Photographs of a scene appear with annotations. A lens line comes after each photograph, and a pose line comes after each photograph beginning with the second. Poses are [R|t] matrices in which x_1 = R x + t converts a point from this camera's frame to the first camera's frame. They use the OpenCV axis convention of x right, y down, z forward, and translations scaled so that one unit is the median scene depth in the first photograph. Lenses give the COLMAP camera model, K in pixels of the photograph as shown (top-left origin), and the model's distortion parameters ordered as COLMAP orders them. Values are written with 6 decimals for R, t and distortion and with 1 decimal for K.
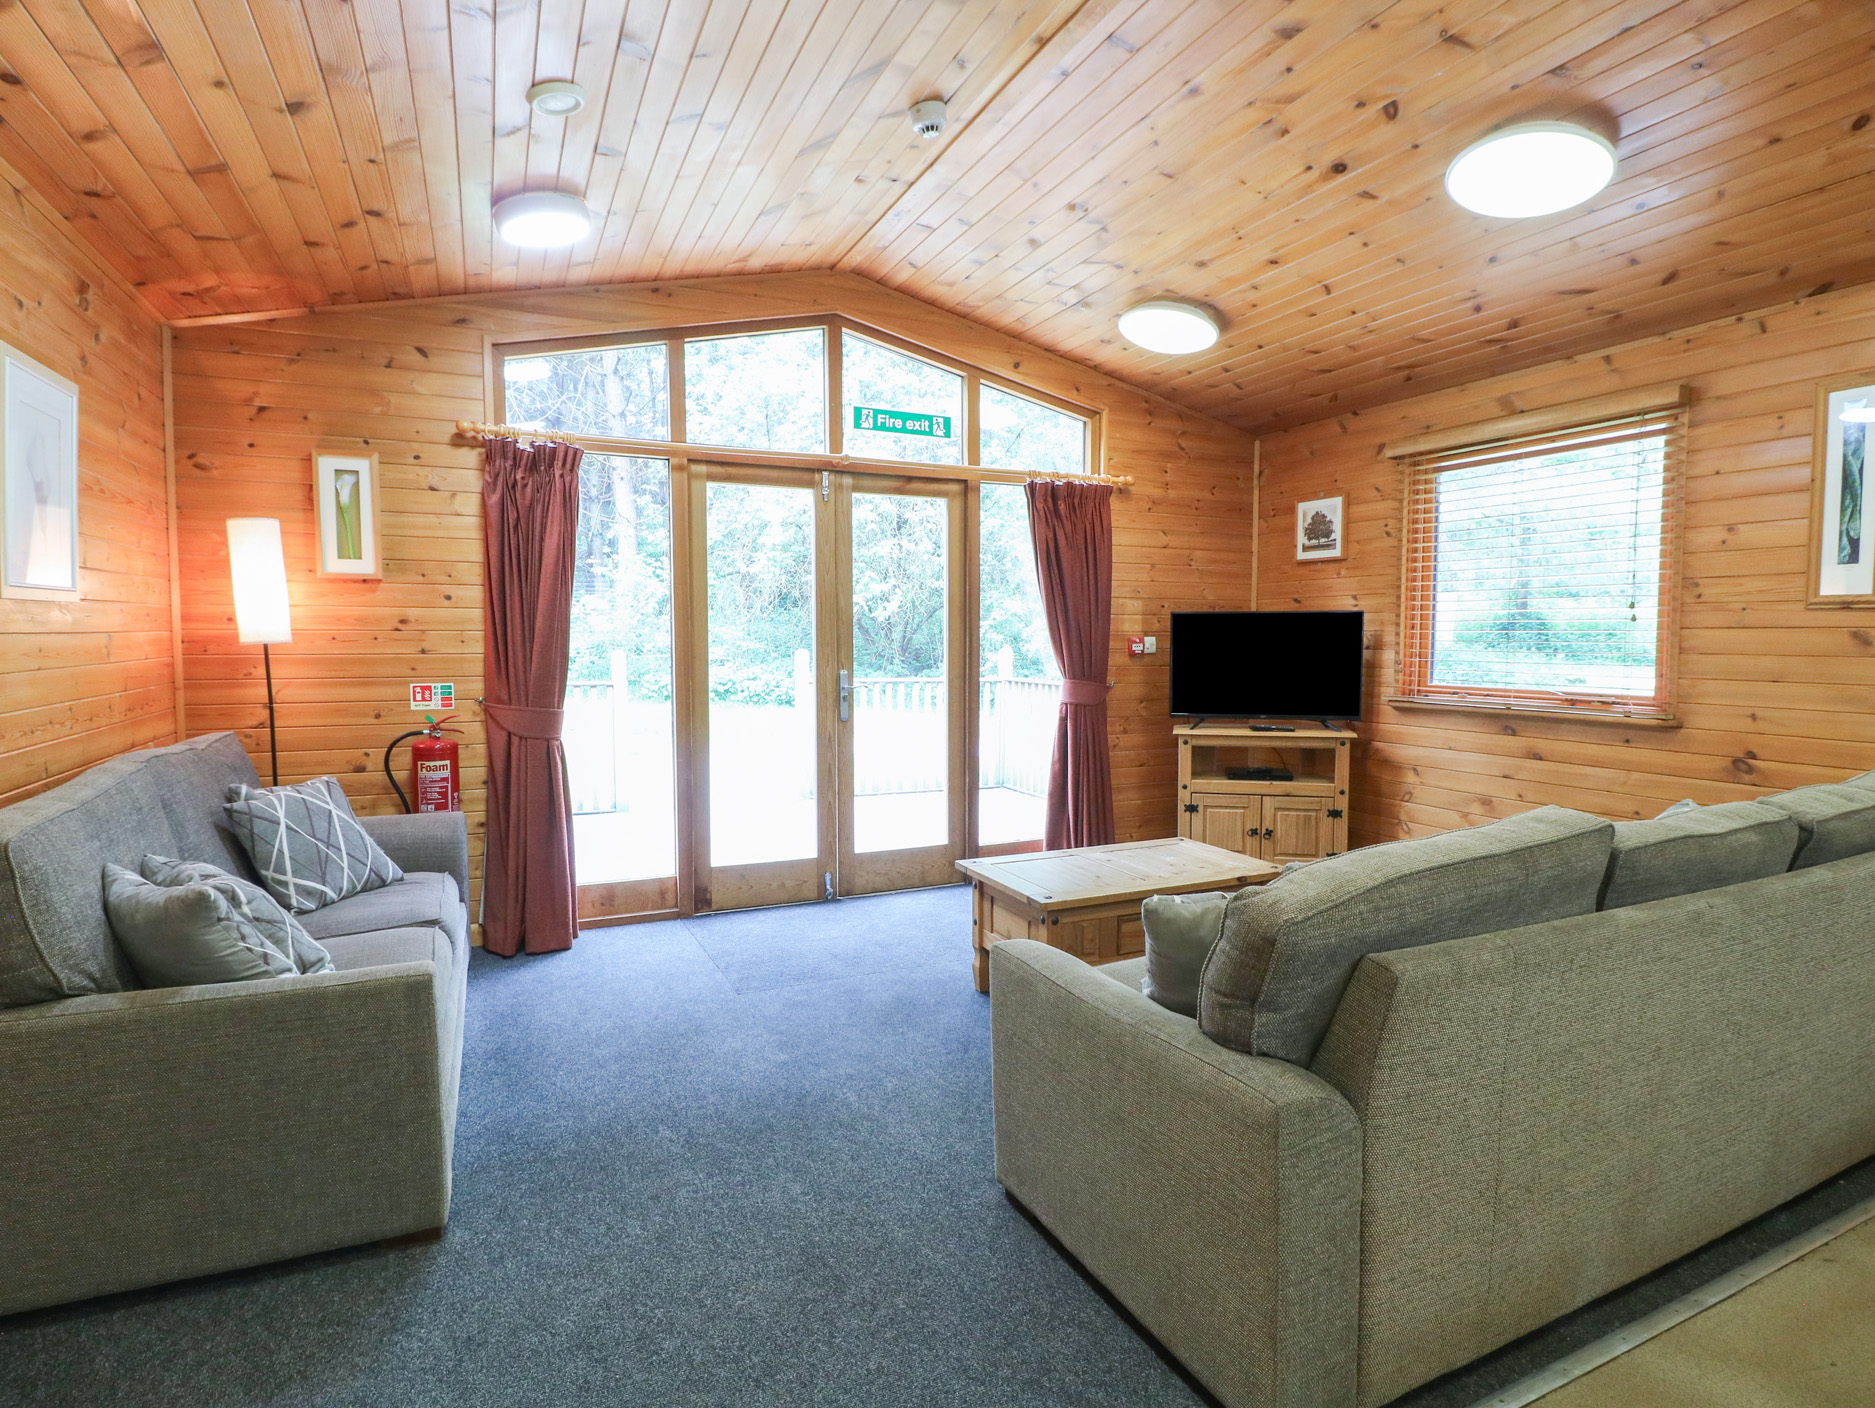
lens RADIAL K [[983.9, 0, 935.4], [0, 983.9, 701.1], [0, 0, 1]] dist [0.001180, -0.015062]
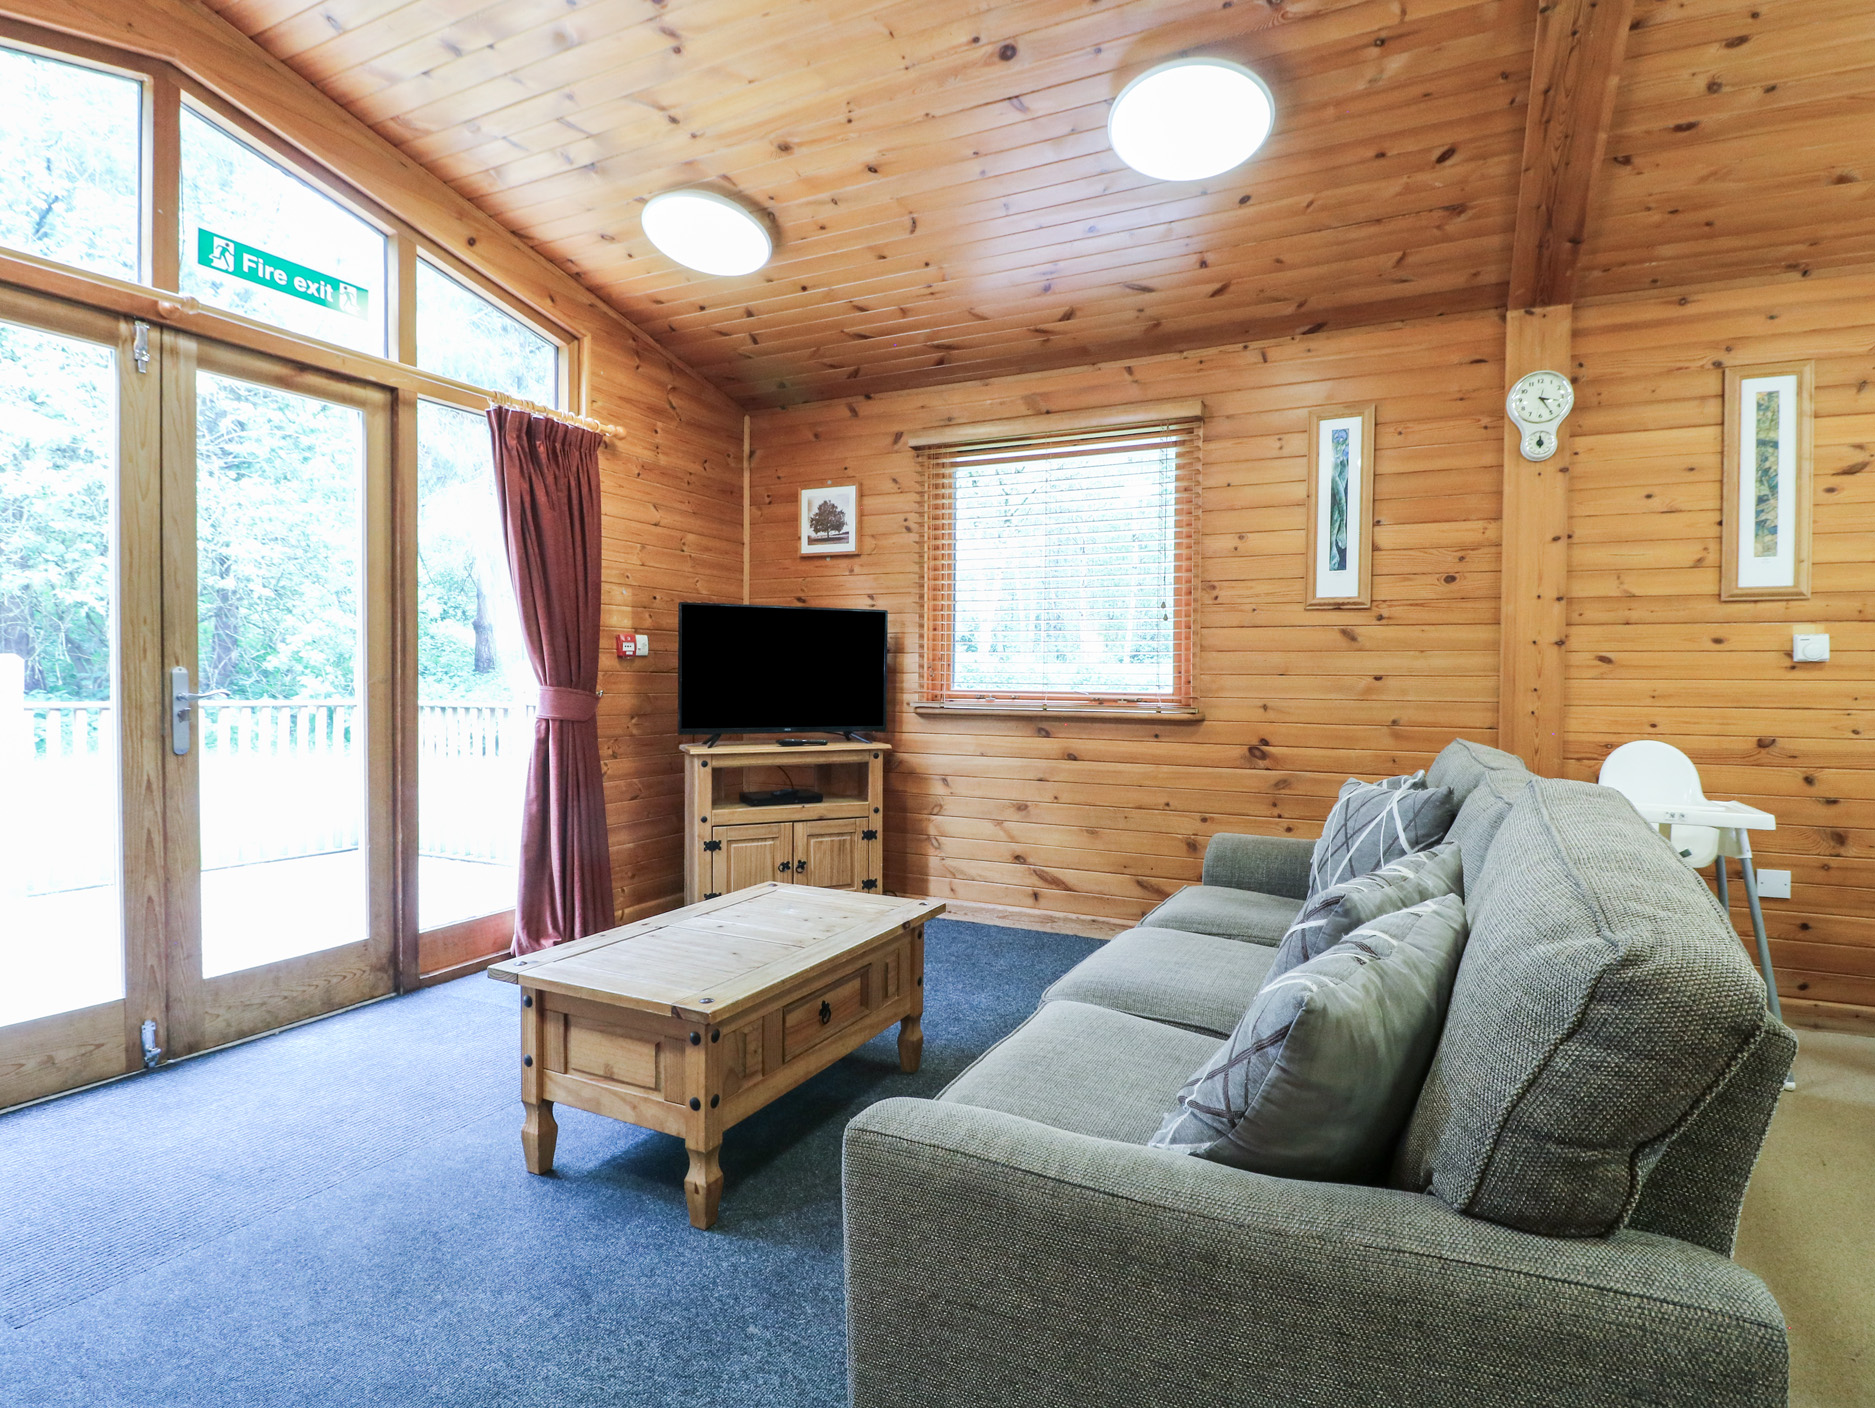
lens RADIAL K [[983.9, 0, 935.4], [0, 983.9, 701.1], [0, 0, 1]] dist [0.001180, -0.015062]
pose [[0.778573, -0.008797, 0.627492, -0.107544], [0.032767, 0.999108, -0.026649, 0.019009], [-0.626698, 0.041309, 0.778166, 0.265919]]
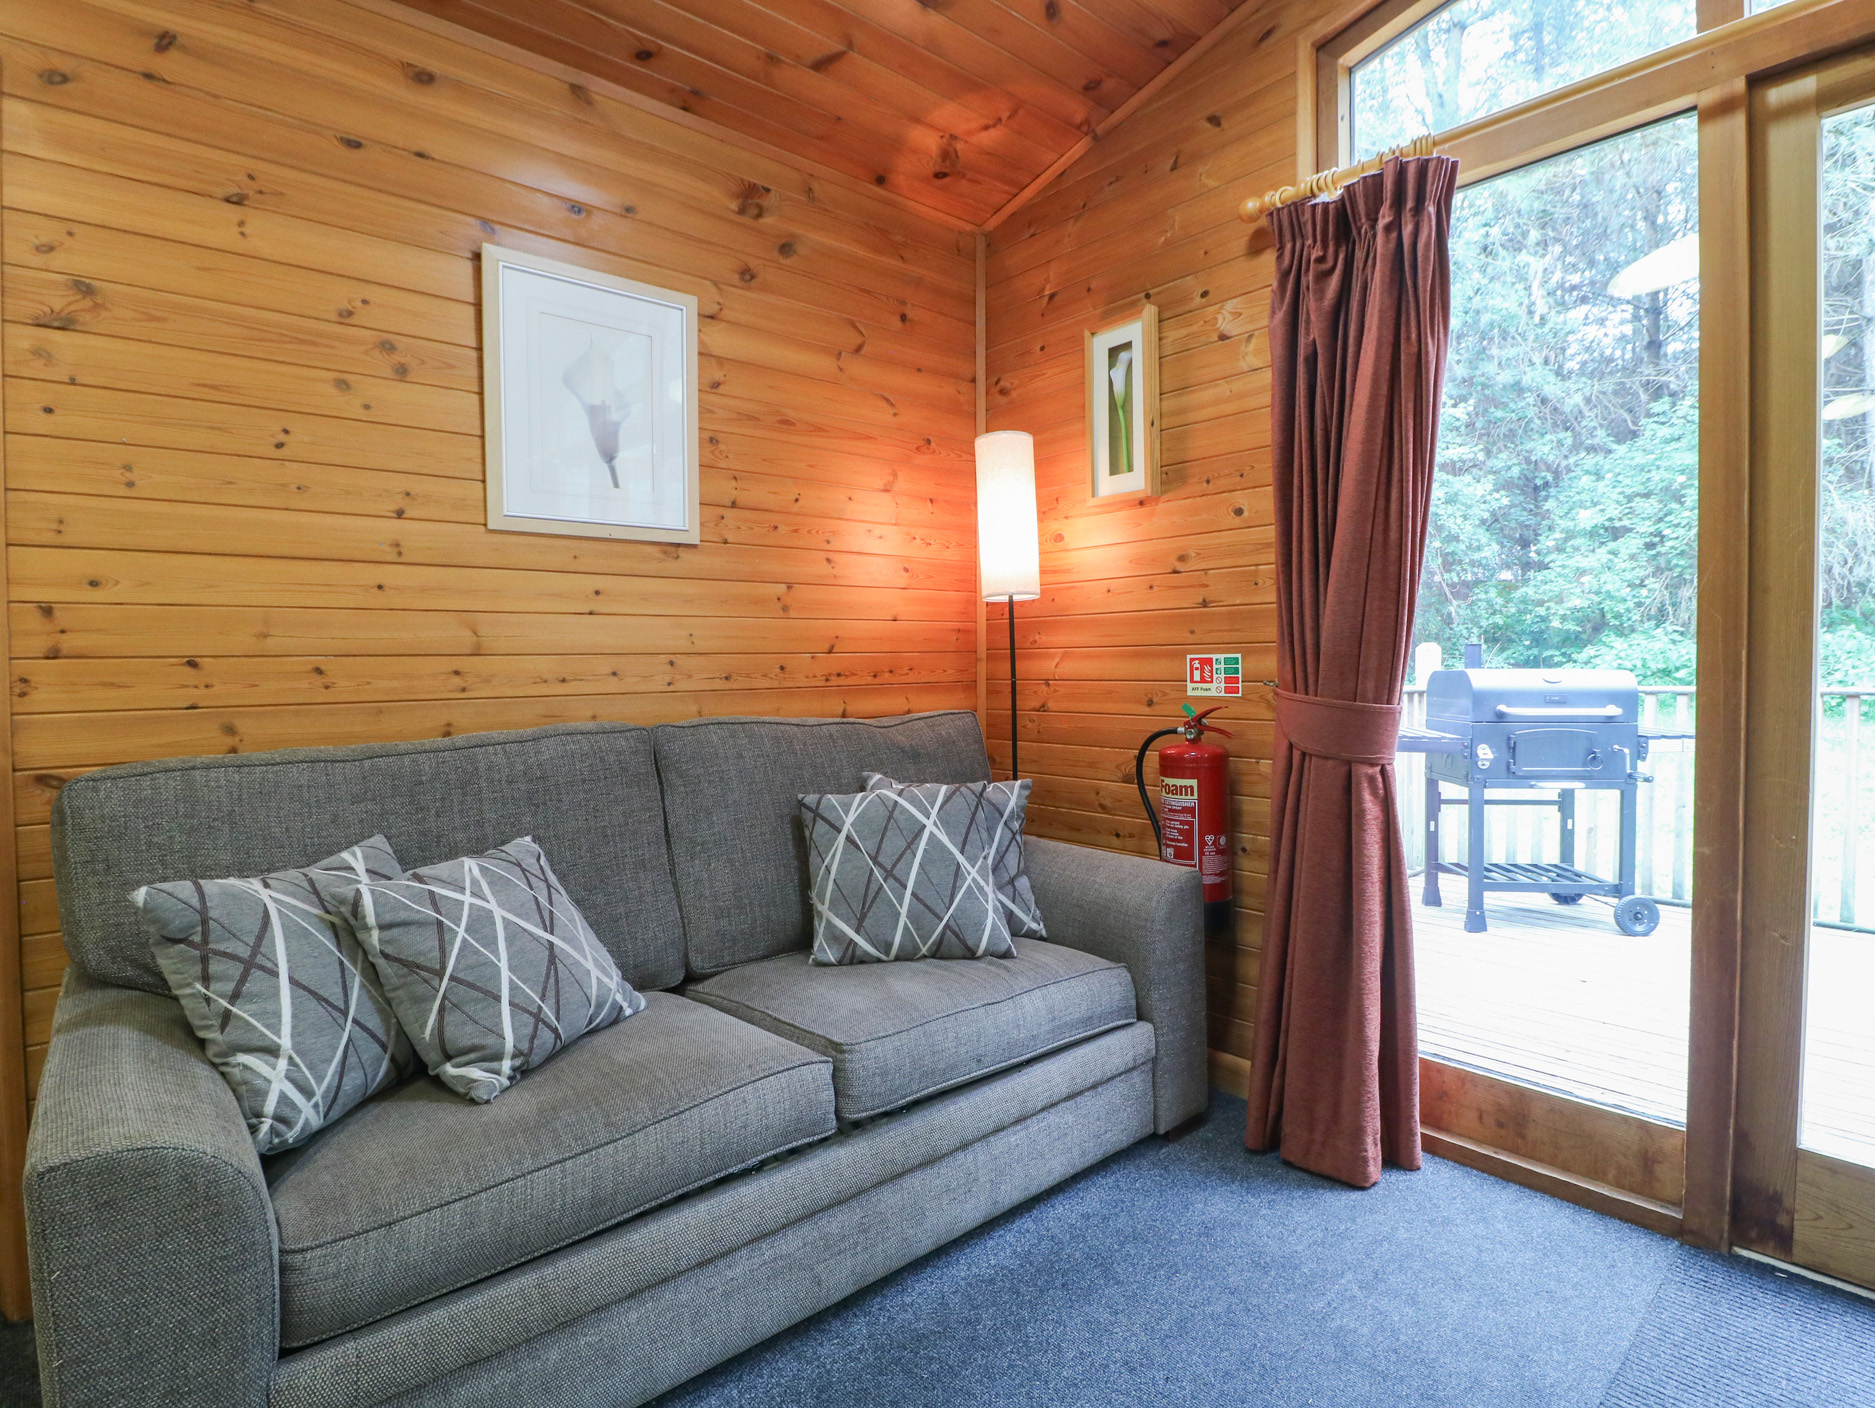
lens RADIAL K [[983.9, 0, 935.4], [0, 983.9, 701.1], [0, 0, 1]] dist [0.001180, -0.015062]
pose [[0.275839, 0.030307, -0.960726, 0.030487], [-0.049656, 0.998617, 0.017245, 0.008000], [0.959920, 0.042949, 0.276963, 0.552849]]
